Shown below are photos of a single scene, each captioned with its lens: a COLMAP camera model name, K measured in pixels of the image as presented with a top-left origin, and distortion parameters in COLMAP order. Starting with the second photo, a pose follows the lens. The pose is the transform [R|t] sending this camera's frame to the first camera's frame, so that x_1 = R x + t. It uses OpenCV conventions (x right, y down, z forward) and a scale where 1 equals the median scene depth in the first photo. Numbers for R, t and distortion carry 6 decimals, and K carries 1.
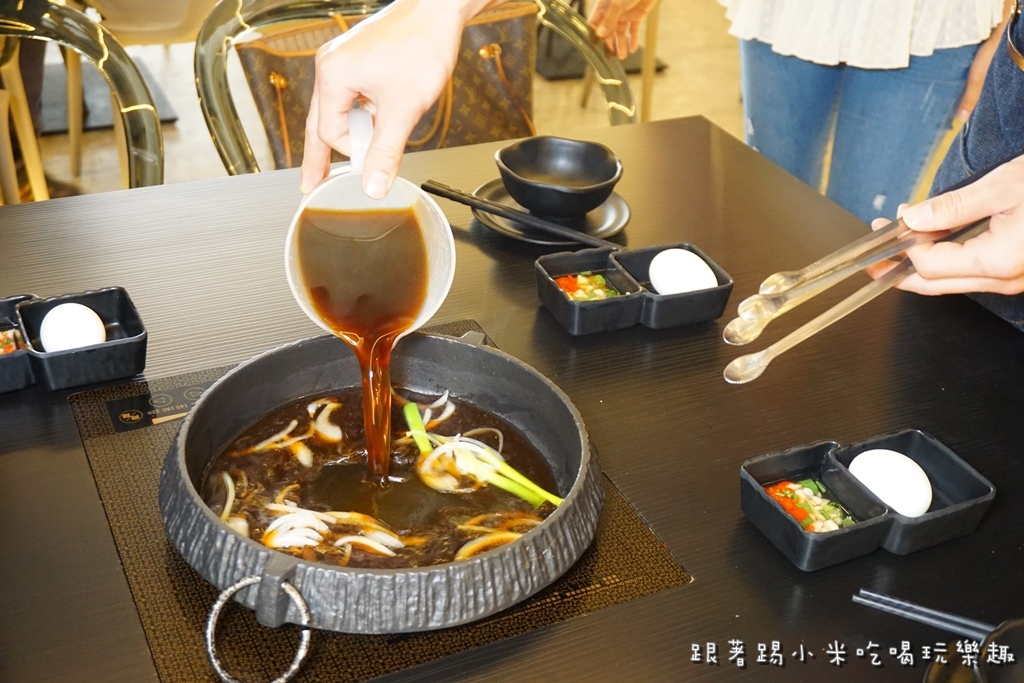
lens RADIAL K [[1276.6, 0, 512.9], [0, 1276.6, 342.8], [0, 0, 1]] dist [-0.006746, 0.000000]
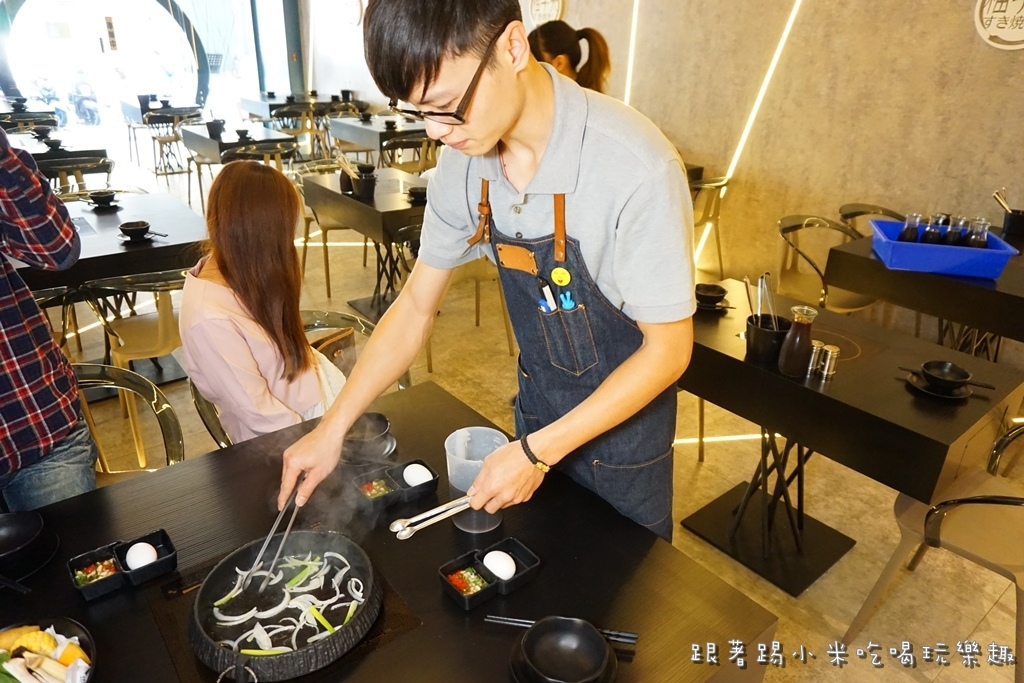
lens RADIAL K [[693.8, 0, 508.2], [0, 693.8, 339.0], [0, 0, 1]] dist [-0.005467, -0.000789]
pose [[0.976122, -0.126063, 0.176903, 0.134008], [0.145725, 0.983959, -0.102905, -0.188669], [-0.161093, 0.126227, 0.978834, -0.393828]]
